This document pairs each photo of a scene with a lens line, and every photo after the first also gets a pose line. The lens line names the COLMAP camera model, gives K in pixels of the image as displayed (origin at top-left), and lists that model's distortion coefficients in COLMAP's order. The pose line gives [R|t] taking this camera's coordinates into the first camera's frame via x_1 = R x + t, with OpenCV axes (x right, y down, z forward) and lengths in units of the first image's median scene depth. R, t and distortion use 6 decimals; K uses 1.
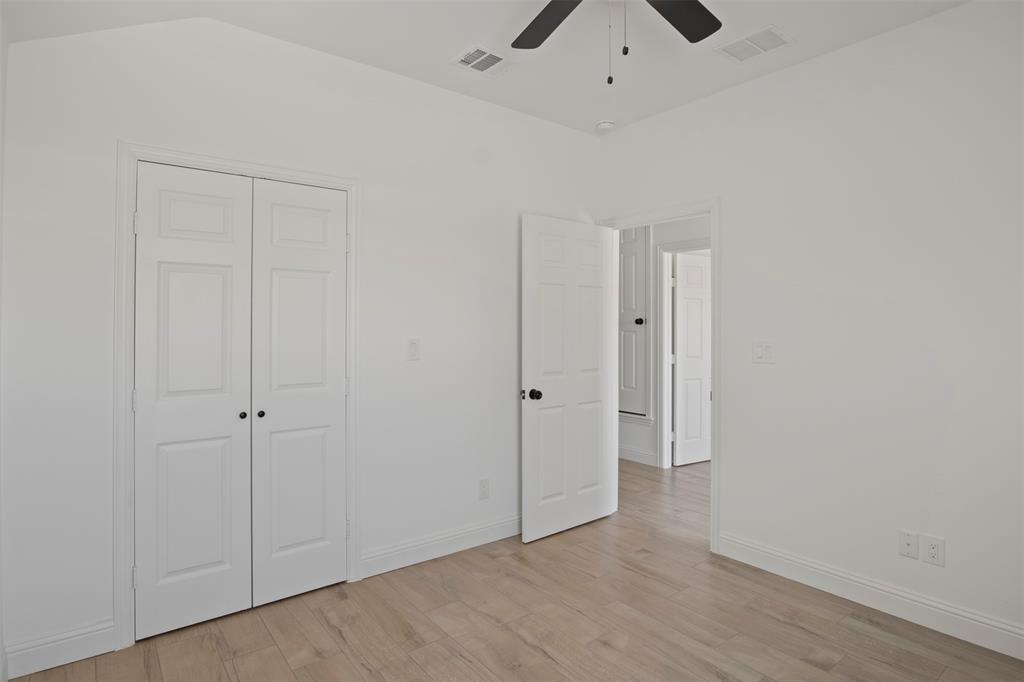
lens RADIAL K [[552.6, 0, 512.9], [0, 552.6, 329.1], [0, 0, 1]] dist [-0.030103, 0.003718]
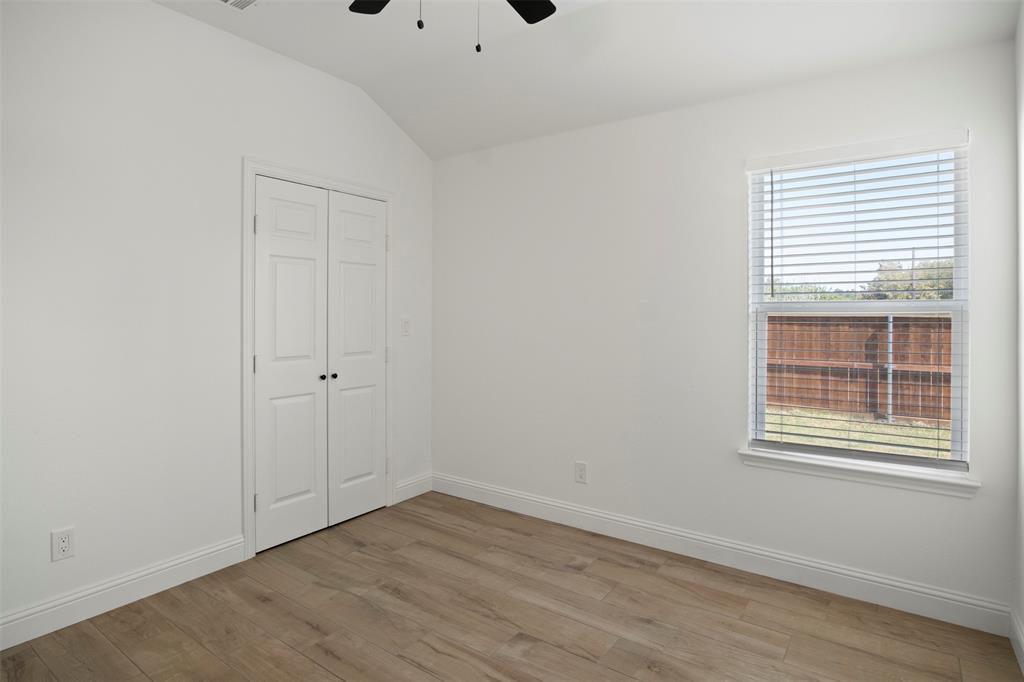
lens RADIAL K [[552.6, 0, 512.9], [0, 552.6, 329.1], [0, 0, 1]] dist [-0.030103, 0.003718]
pose [[0.960042, 0.000231, 0.279857, -0.421428], [-0.008949, 0.999514, 0.029875, 0.003173], [-0.279714, -0.031186, 0.959577, -0.347783]]
